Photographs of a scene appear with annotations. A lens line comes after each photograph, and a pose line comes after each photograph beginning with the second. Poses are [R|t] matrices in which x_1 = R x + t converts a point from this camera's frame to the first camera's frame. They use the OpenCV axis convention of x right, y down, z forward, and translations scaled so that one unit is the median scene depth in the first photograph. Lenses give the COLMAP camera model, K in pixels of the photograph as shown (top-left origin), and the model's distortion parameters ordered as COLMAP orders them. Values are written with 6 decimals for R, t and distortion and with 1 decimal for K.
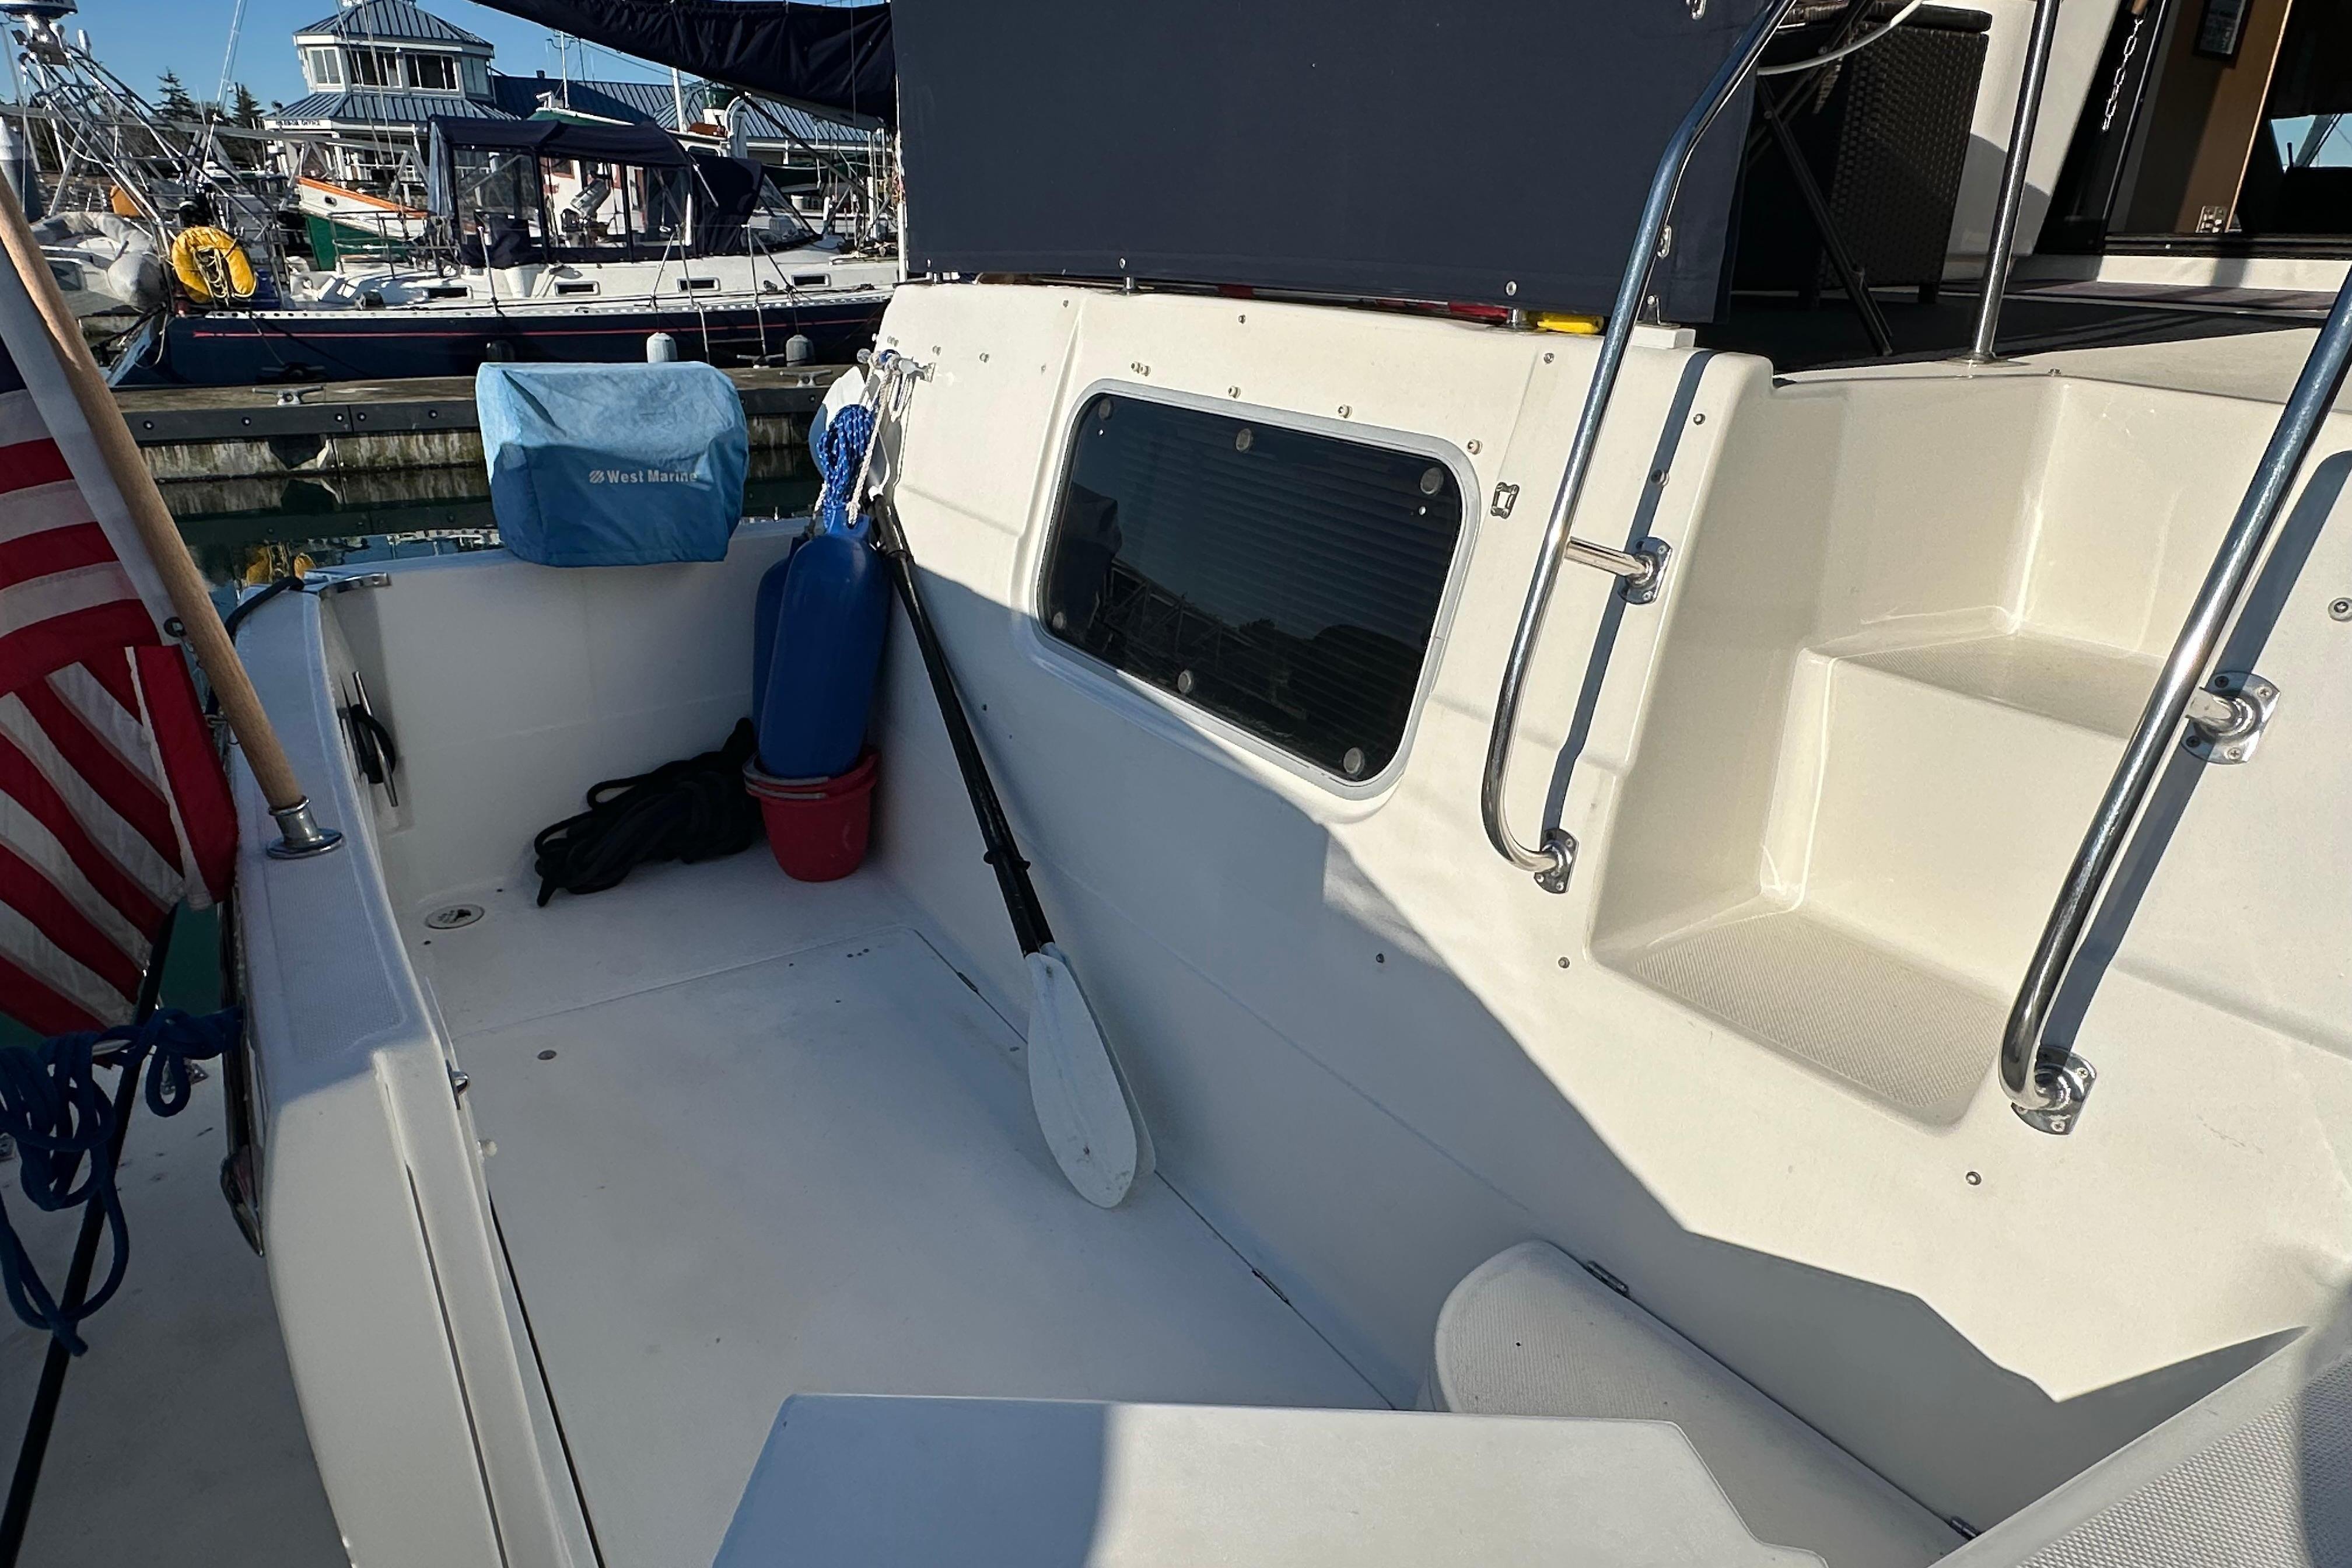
lens RADIAL K [[1415.2, 0, 1171.5], [0, 1415.2, 788.9], [0, 0, 1]] dist [-0.003598, 0.002440]
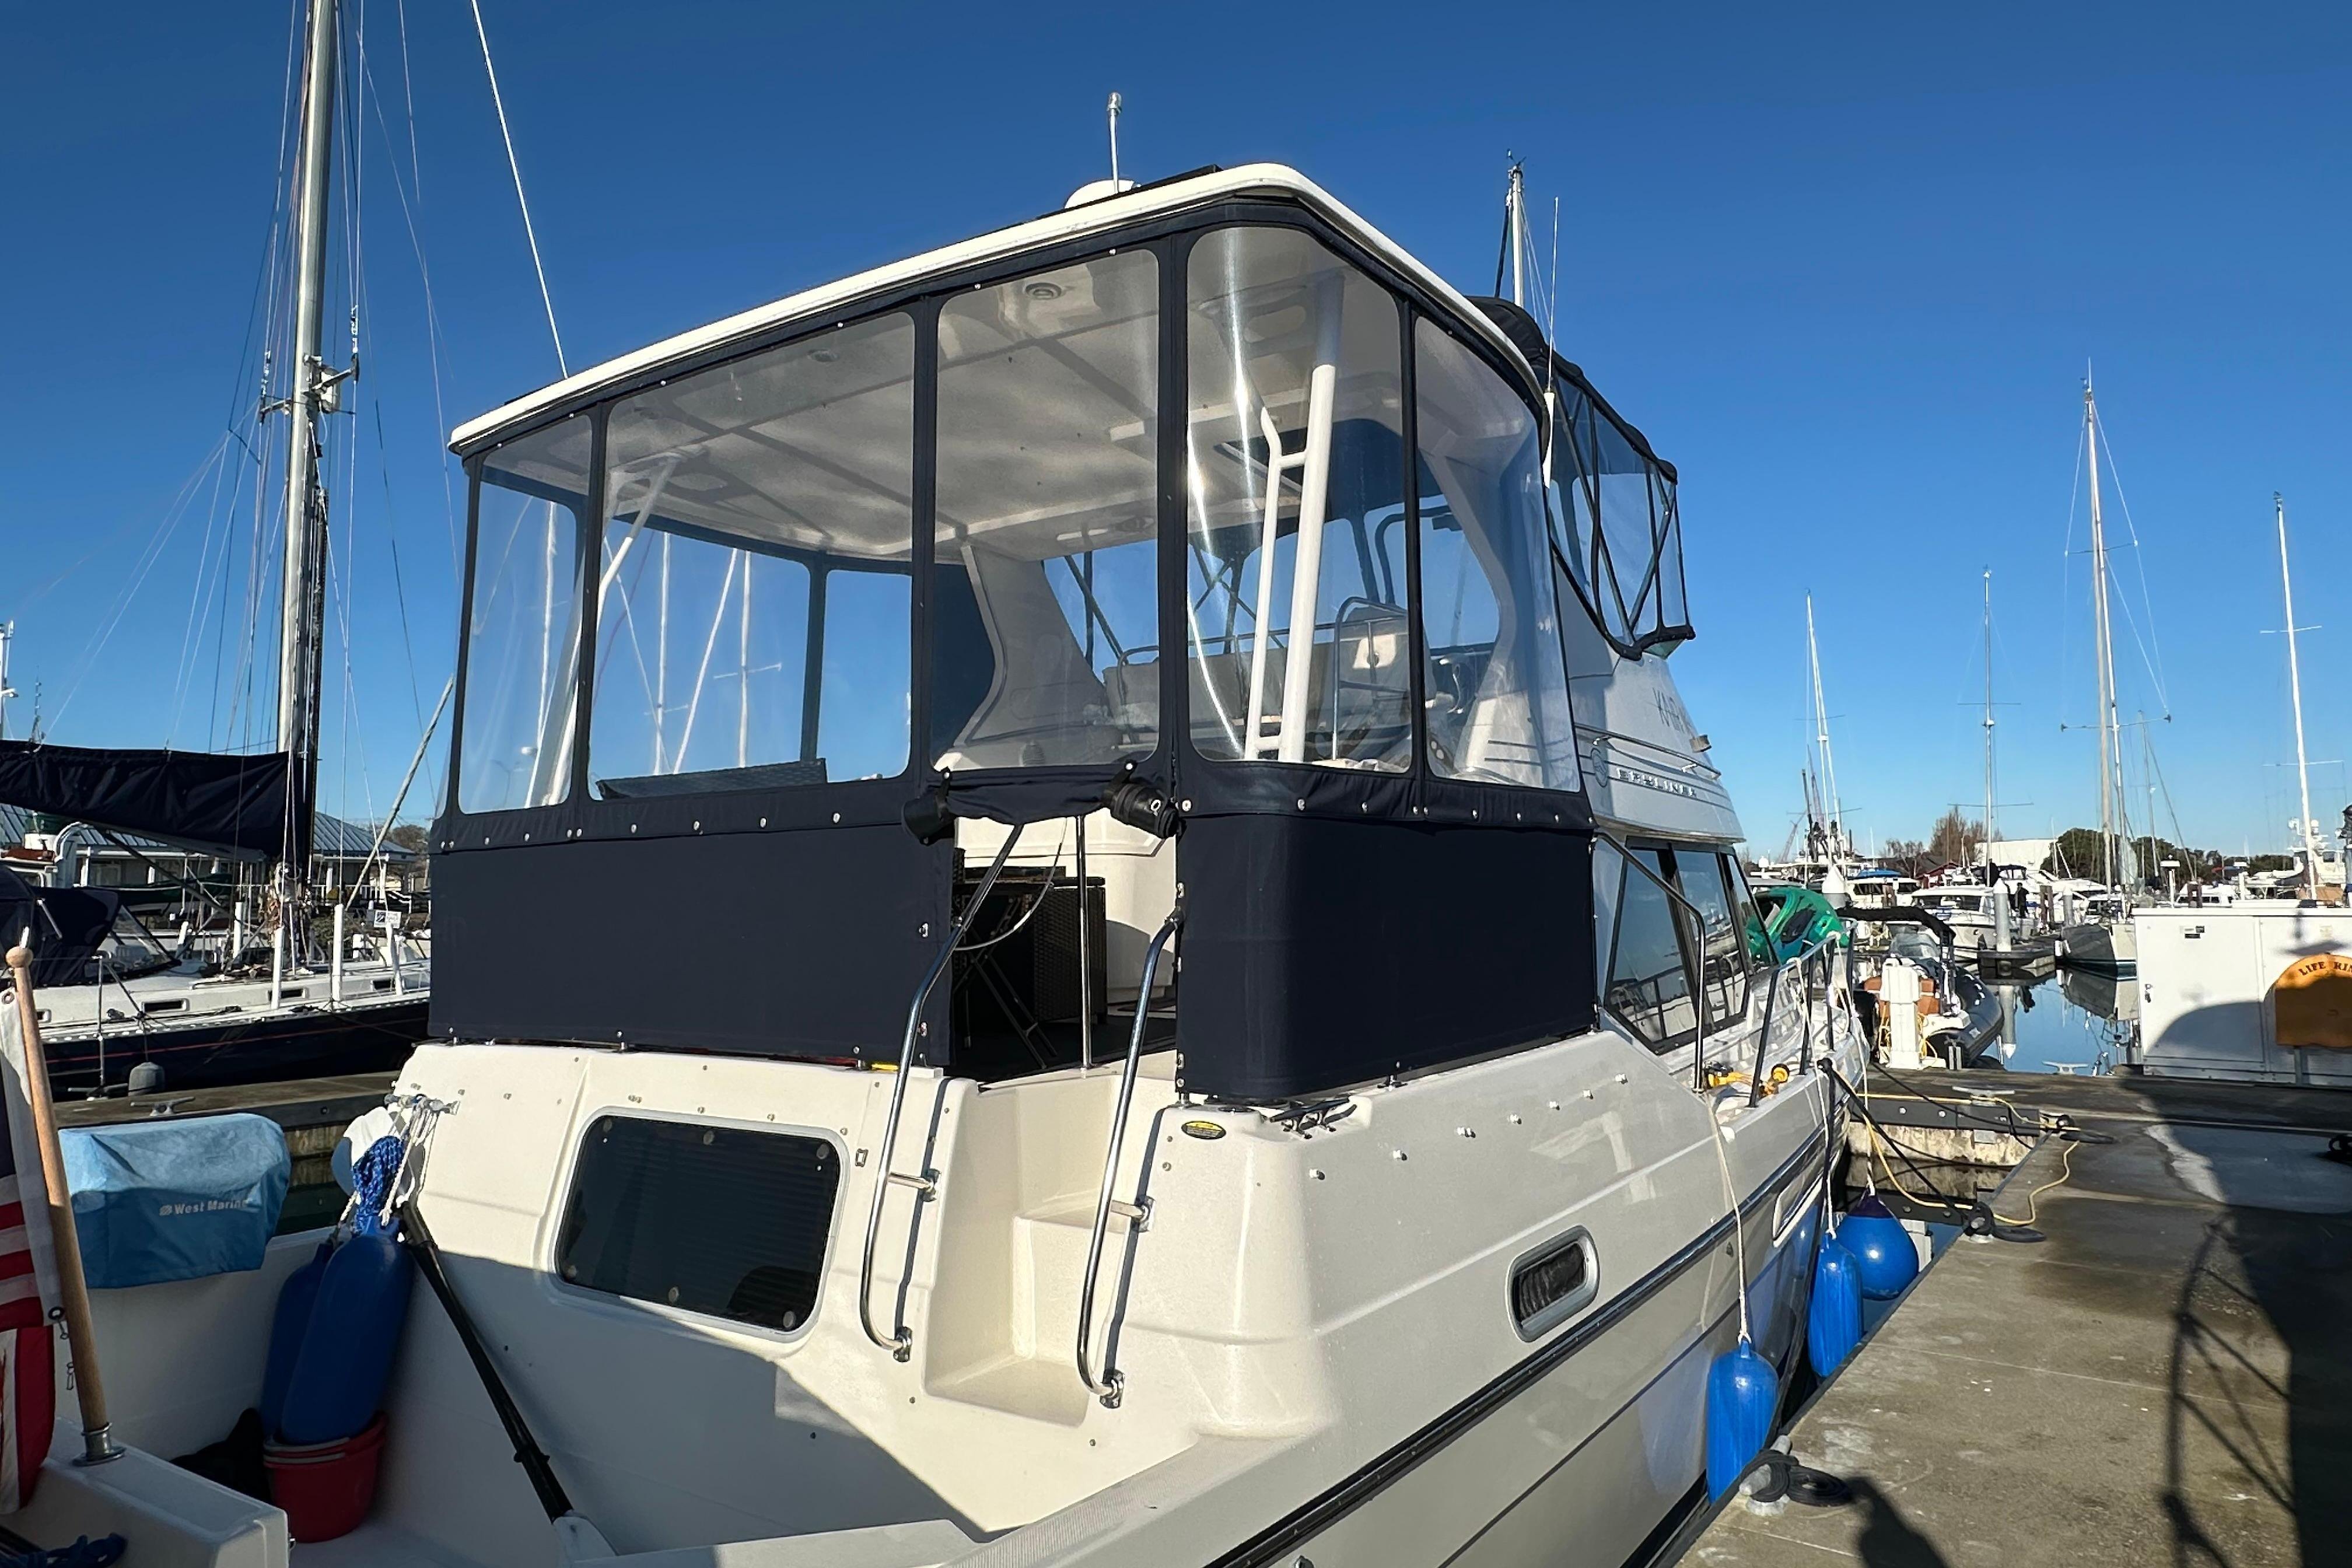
lens RADIAL K [[1415.2, 0, 1171.5], [0, 1415.2, 788.9], [0, 0, 1]] dist [-0.003598, 0.002440]
pose [[0.913655, 0.008199, 0.406408, -0.096500], [0.174128, 0.895526, -0.409528, 0.120993], [-0.367306, 0.444934, 0.816774, -0.552934]]
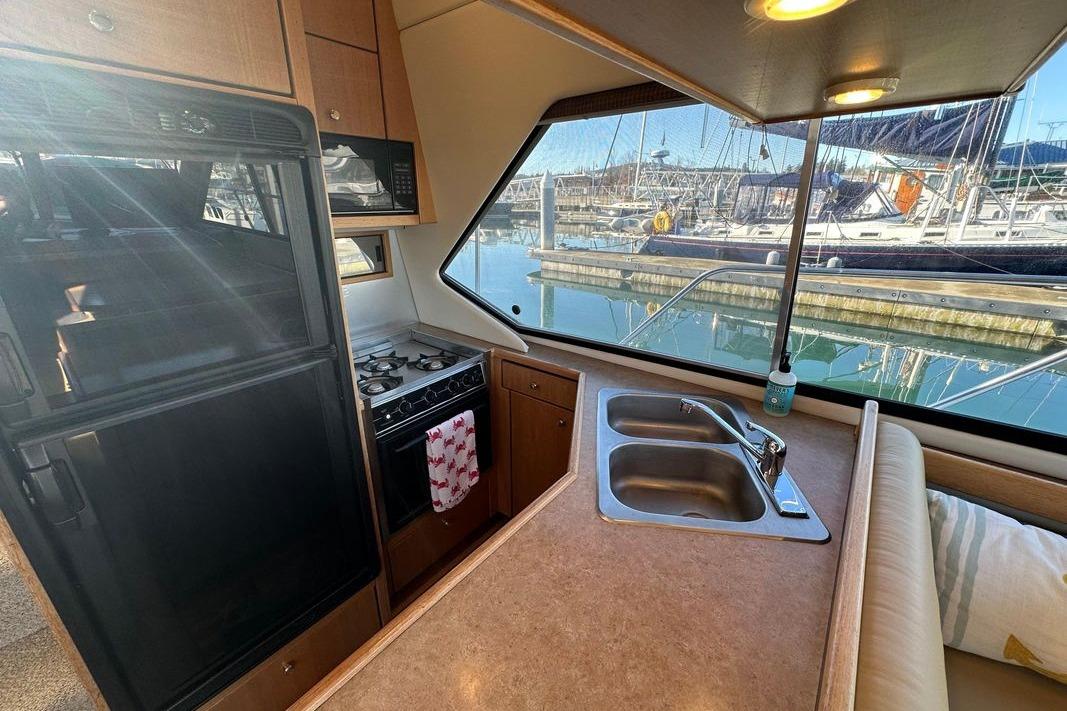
lens RADIAL K [[424.3, 0, 525.9], [0, 424.3, 353.8], [0, 0, 1]] dist [-0.000364, -0.000037]
pose [[0.308524, 0.307813, -0.900036, 1.210145], [-0.342184, 0.918767, 0.196921, -0.638242], [0.887538, 0.247223, 0.388790, 1.450624]]
